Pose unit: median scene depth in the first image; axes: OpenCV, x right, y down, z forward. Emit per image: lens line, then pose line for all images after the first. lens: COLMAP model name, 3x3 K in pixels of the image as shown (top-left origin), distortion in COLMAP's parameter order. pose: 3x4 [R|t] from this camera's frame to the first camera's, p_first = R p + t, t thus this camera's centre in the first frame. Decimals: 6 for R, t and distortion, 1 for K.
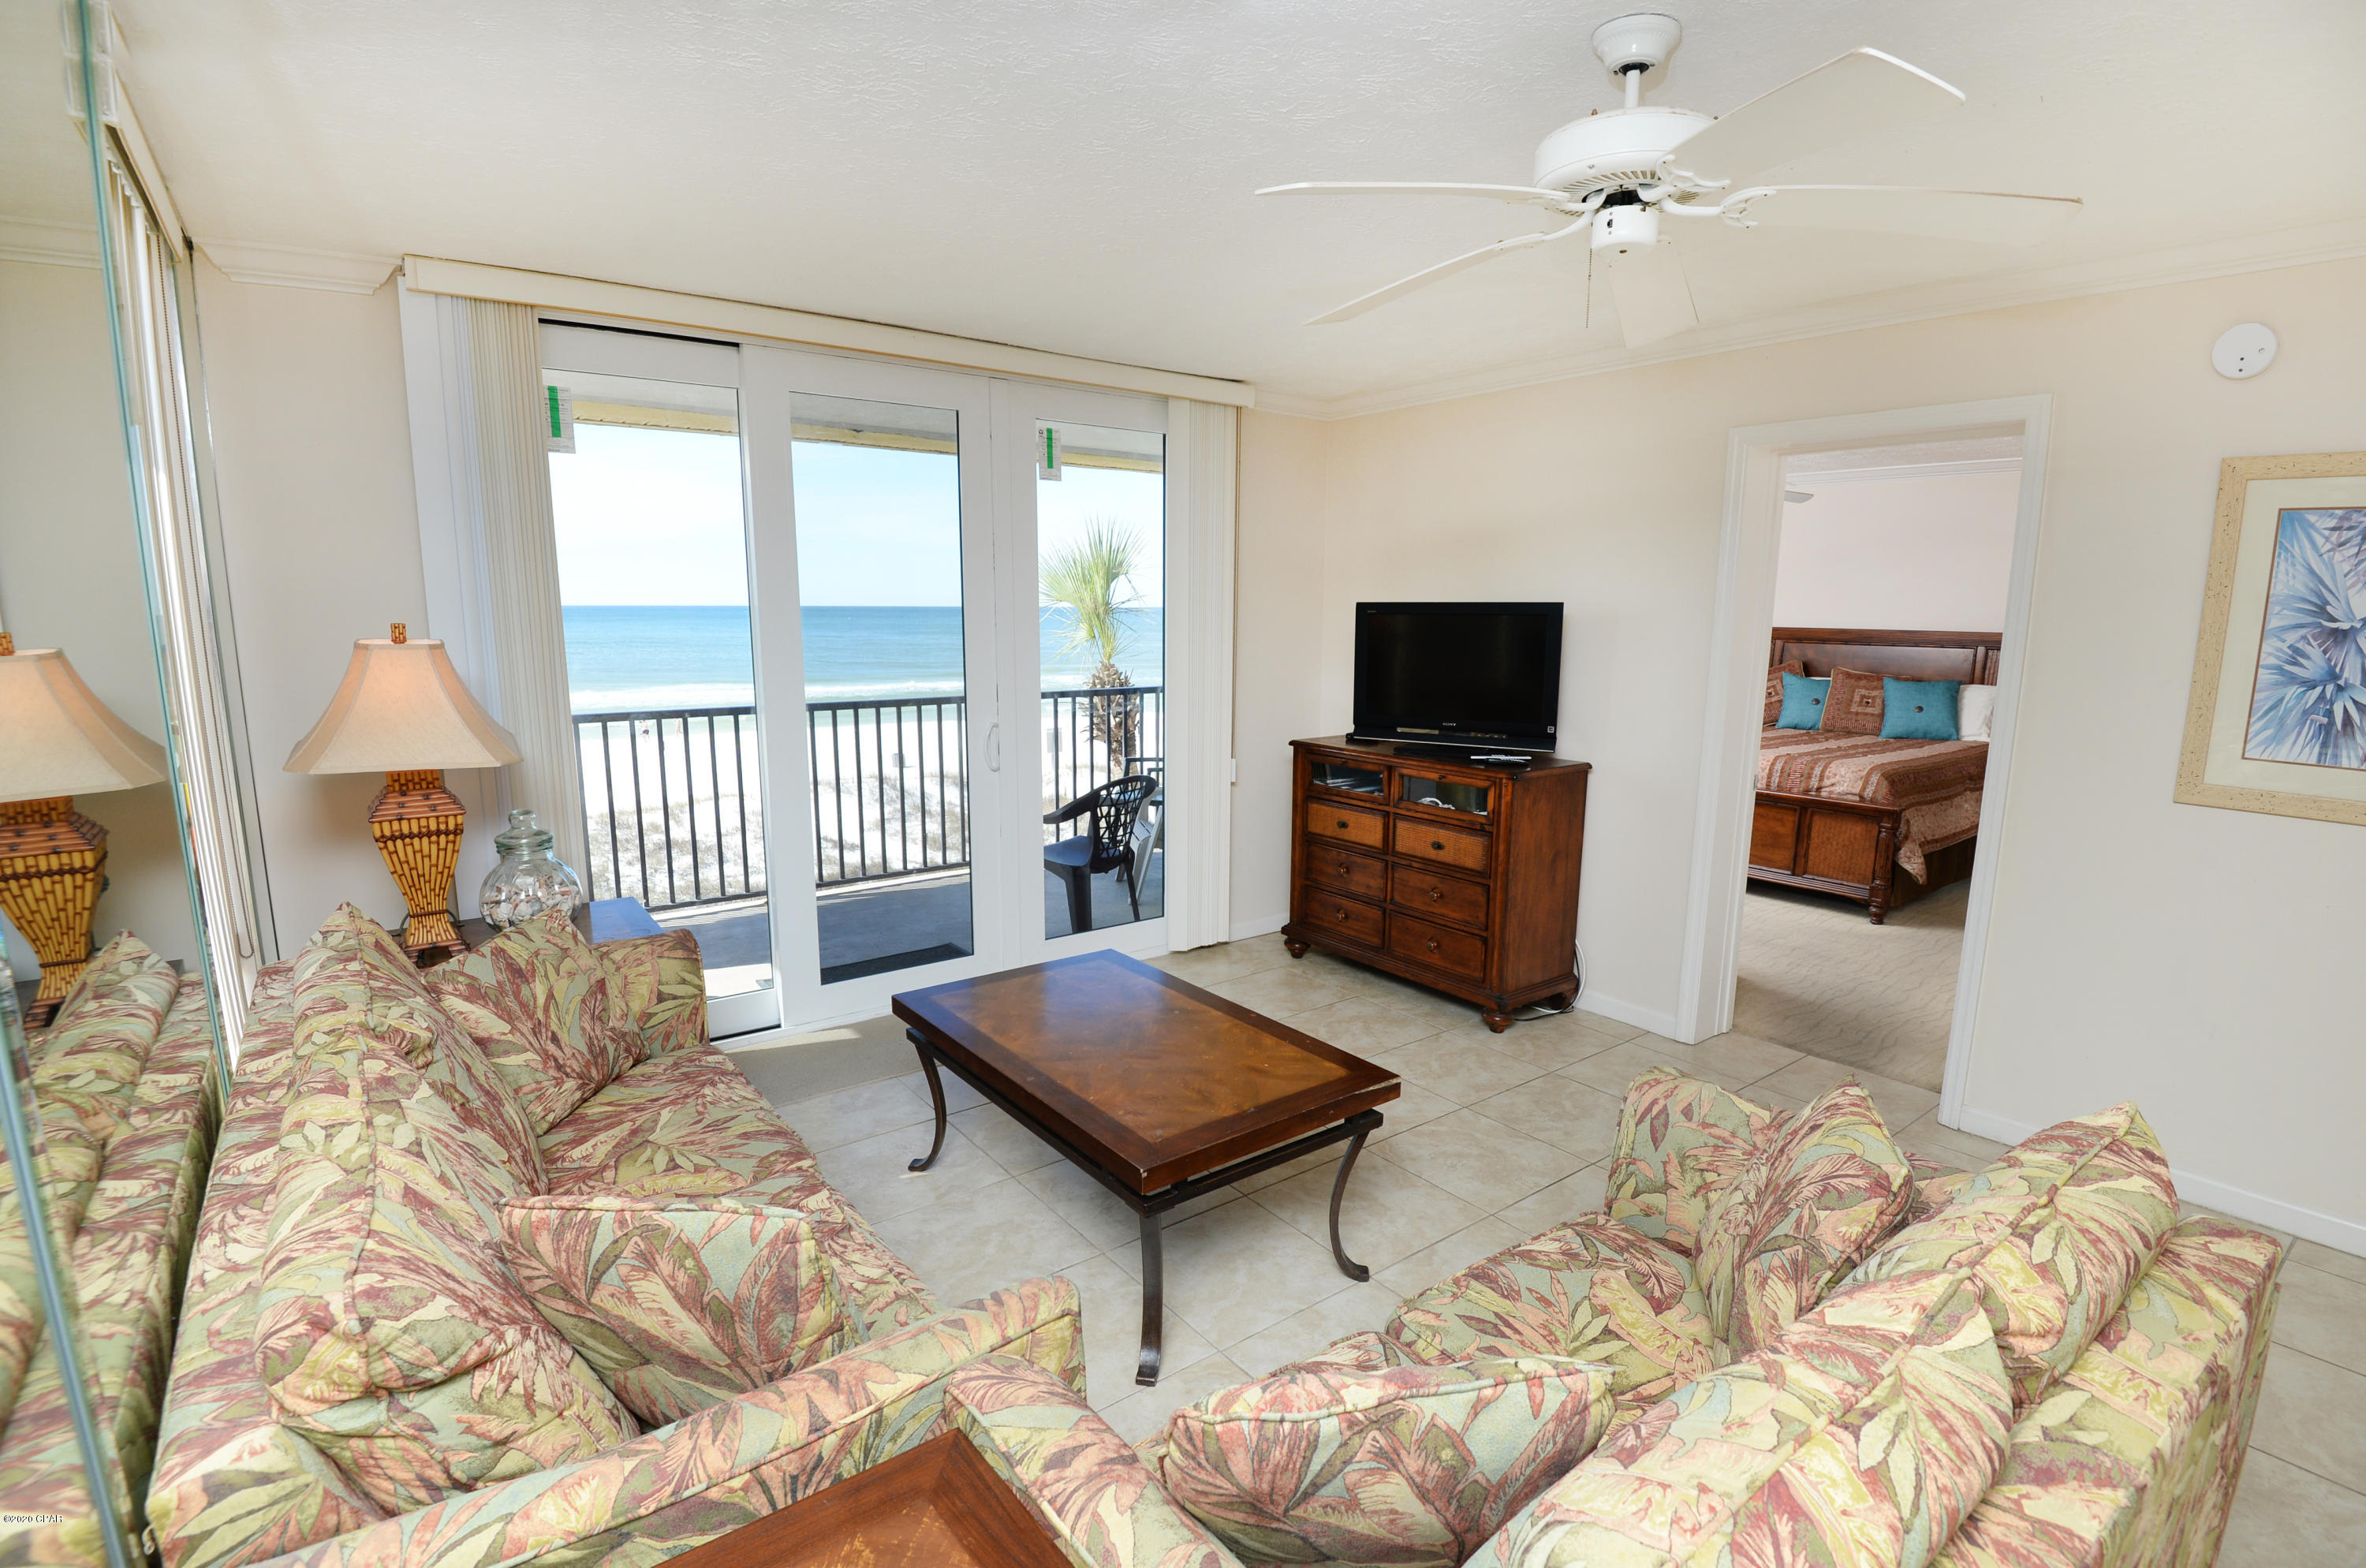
lens RADIAL K [[1120.8, 0, 1175.7], [0, 1120.8, 802.3], [0, 0, 1]] dist [-0.033419, -0.001348]
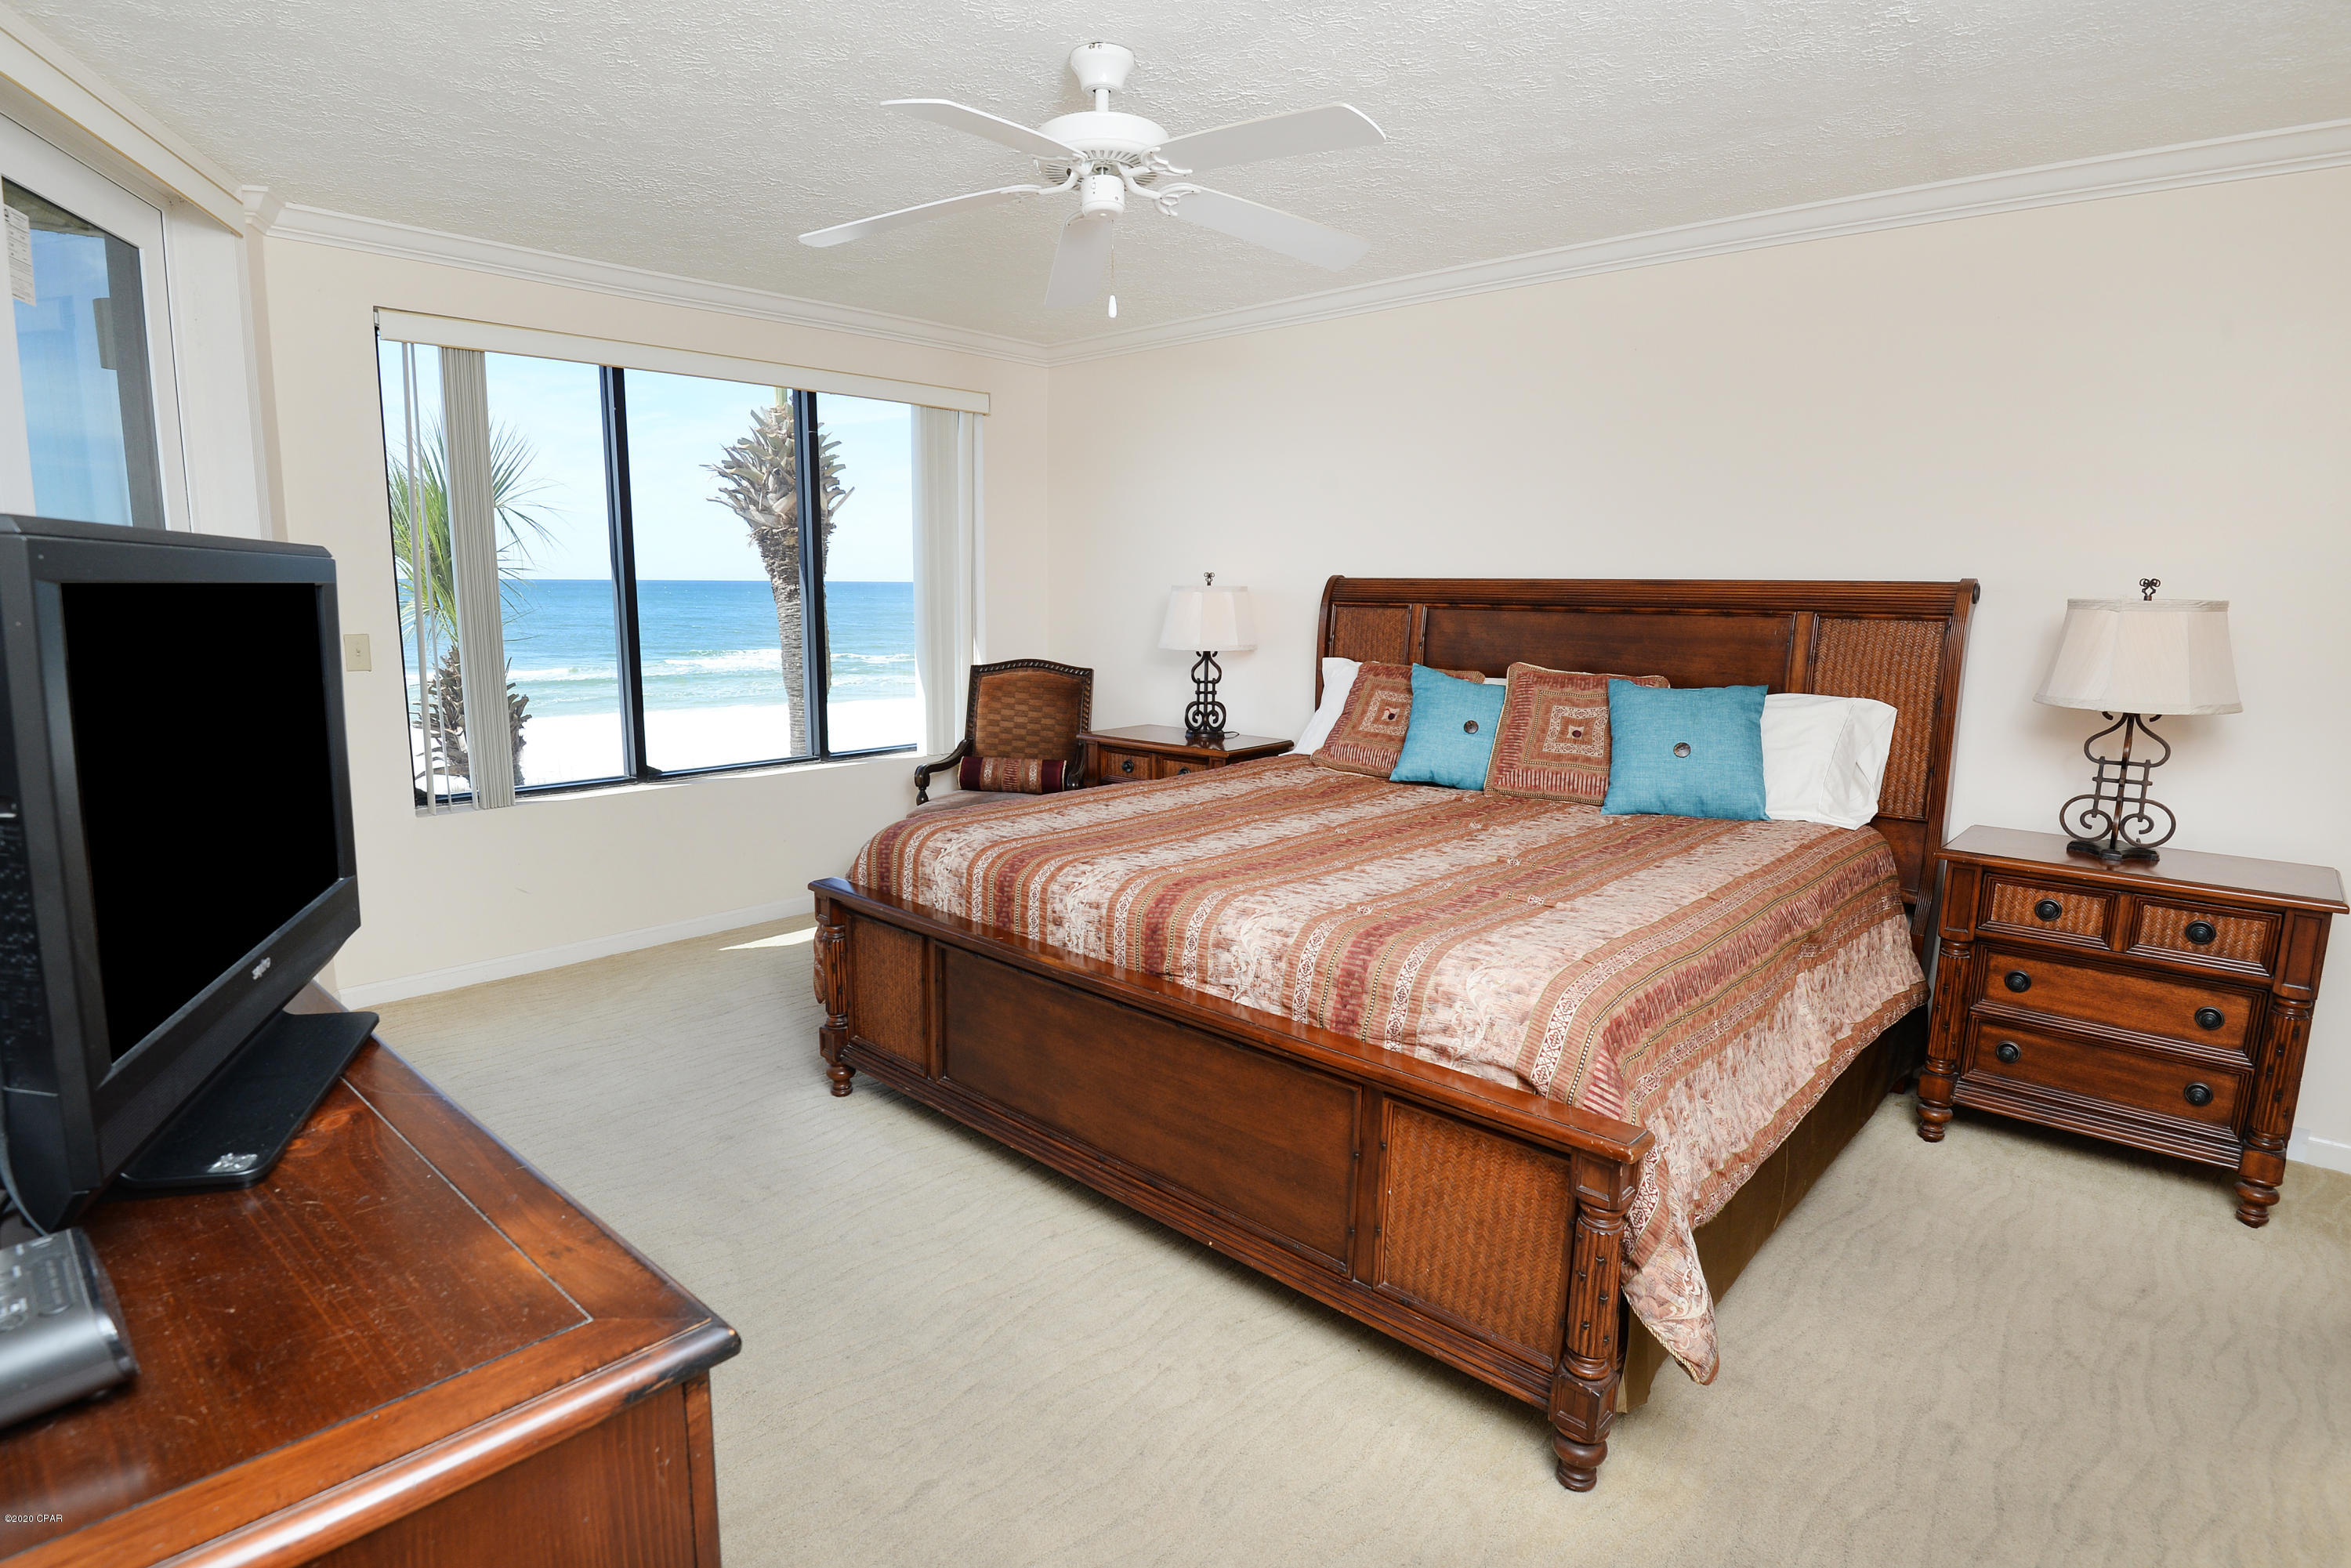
lens RADIAL K [[1215.2, 0, 1122.3], [0, 1215.2, 787.5], [0, 0, 1]] dist [-0.041642, -0.001581]
pose [[0.986832, -0.025857, 0.159671, 0.577327], [0.026781, 0.999635, -0.003640, -0.115615], [-0.159518, 0.007869, 0.987164, 0.861060]]
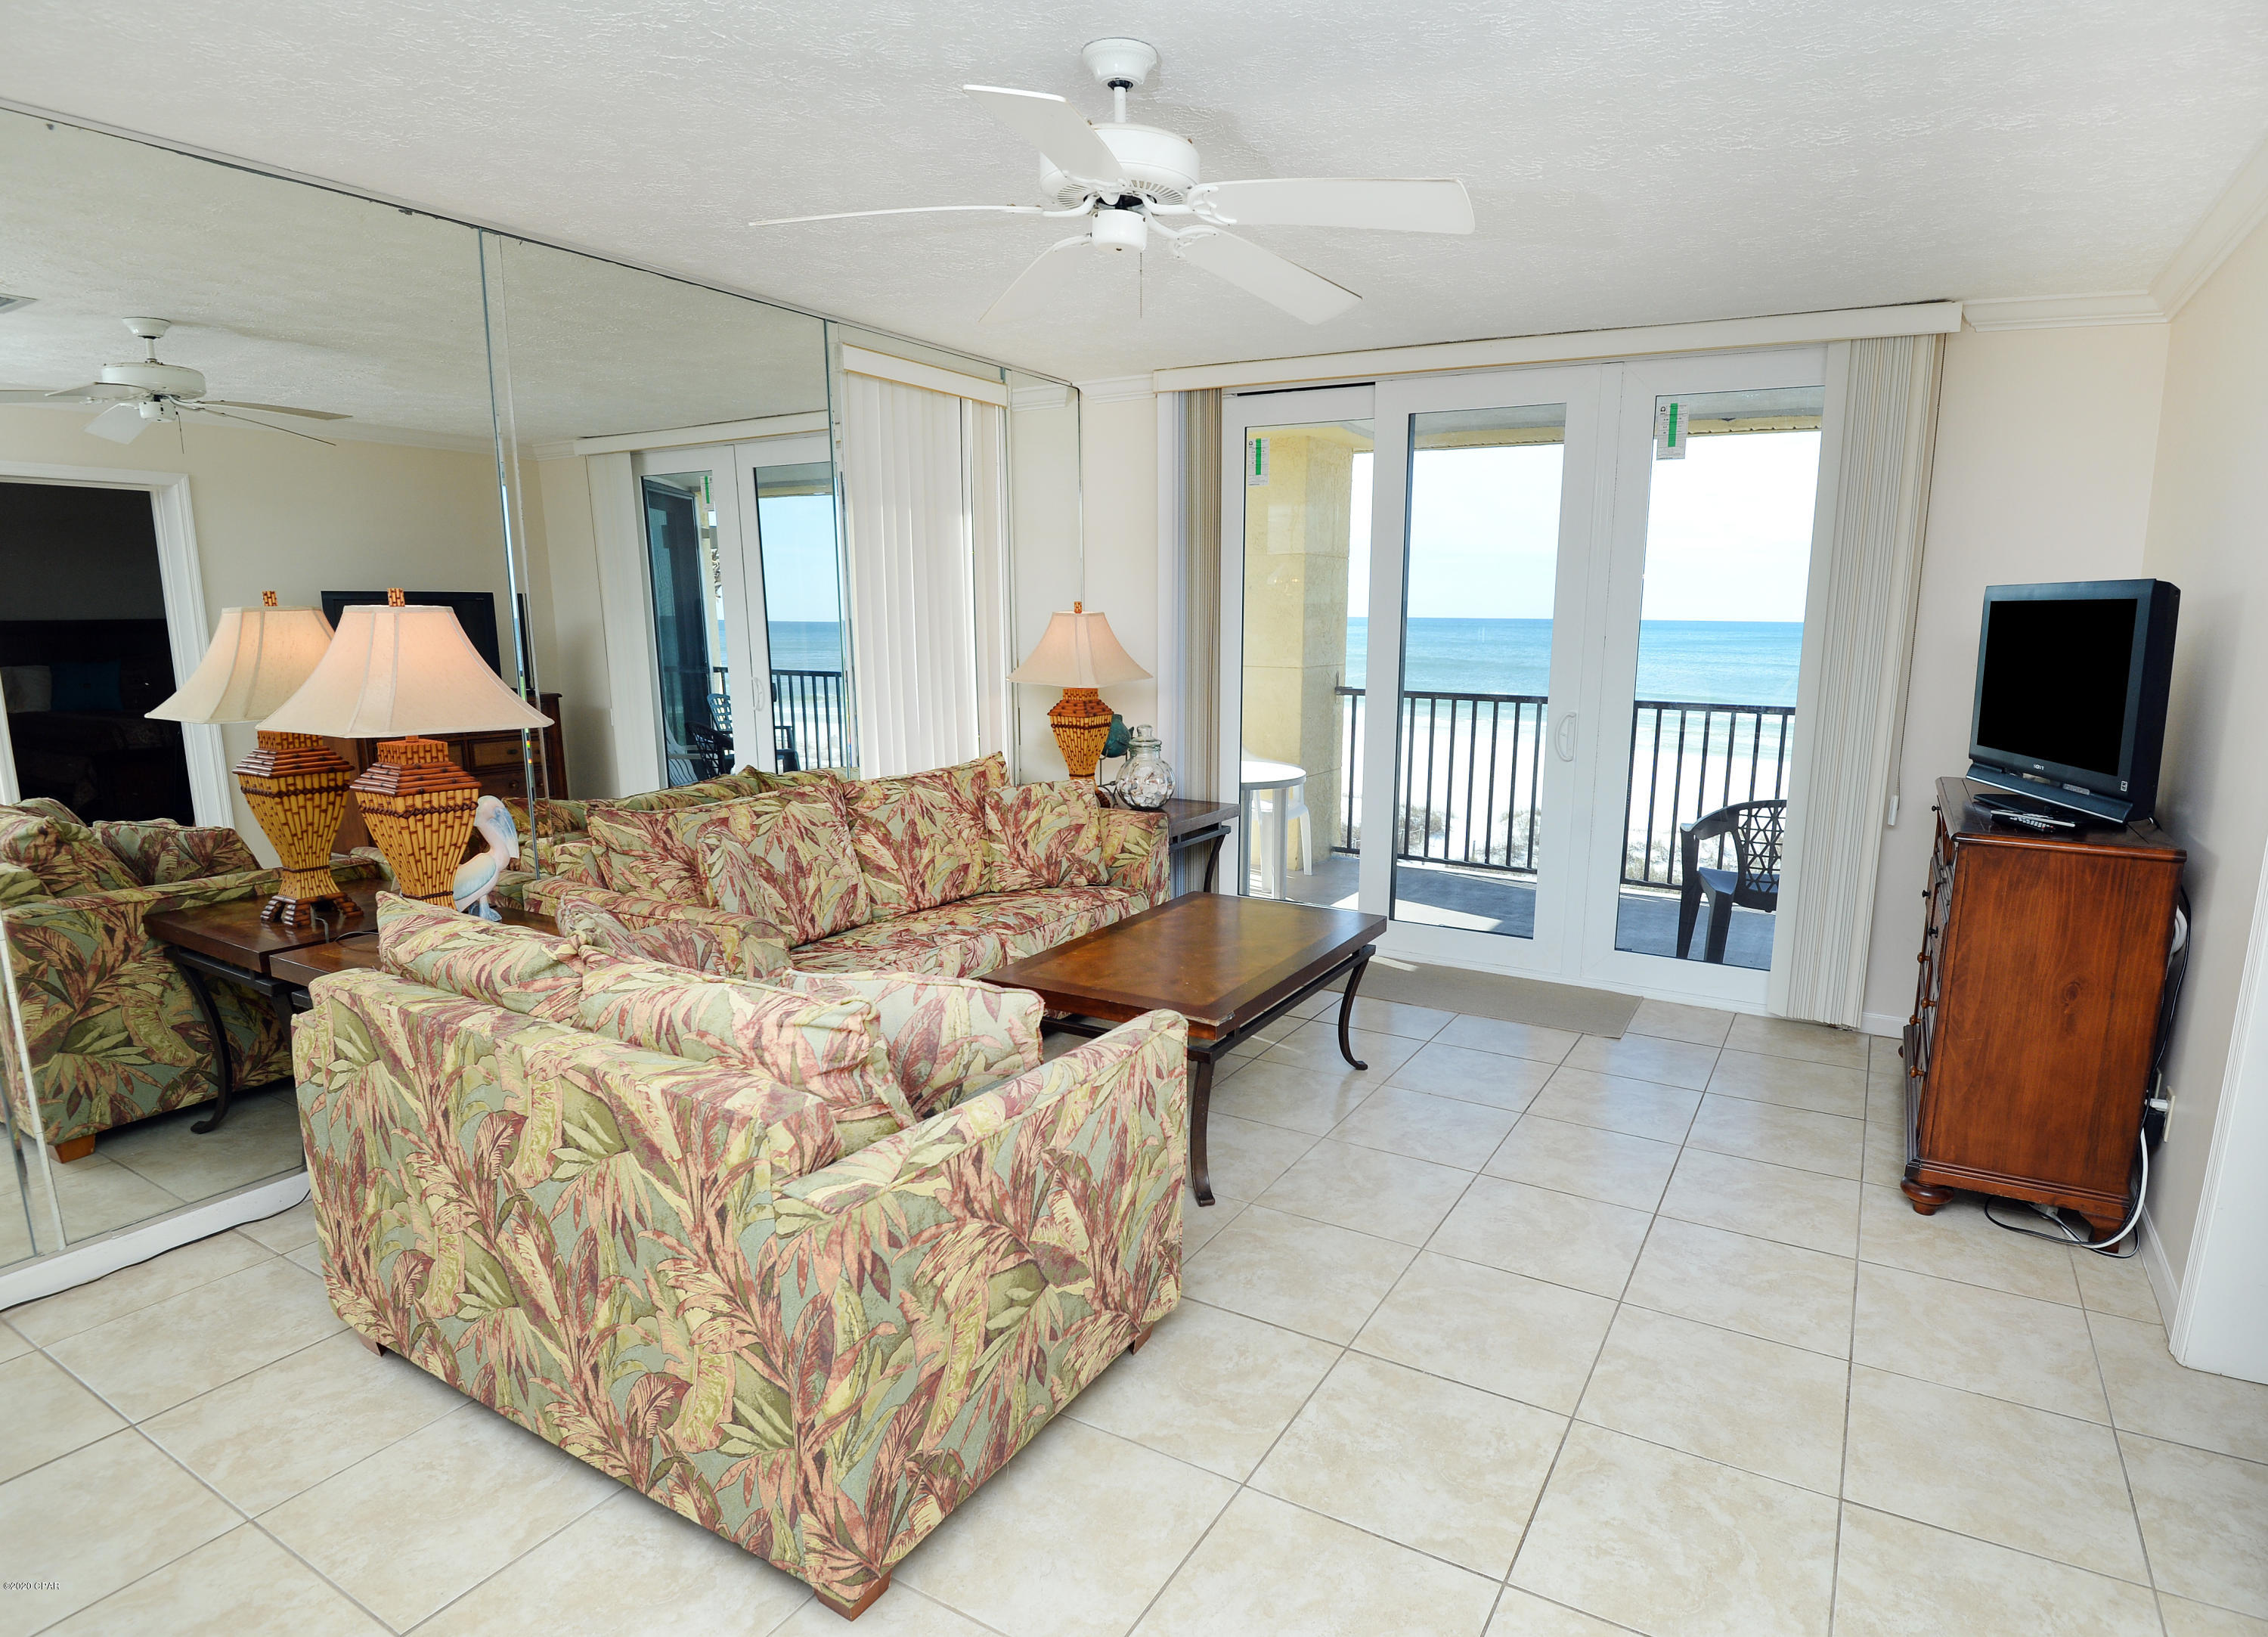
lens RADIAL K [[1216.4, 0, 1213.9], [0, 1216.4, 845.7], [0, 0, 1]] dist [0.003594, -0.035145]
pose [[0.416147, 0.172243, -0.892835, 0.695863], [-0.166743, 0.979701, 0.111282, -0.022455], [0.893878, 0.102564, 0.436419, 0.253517]]
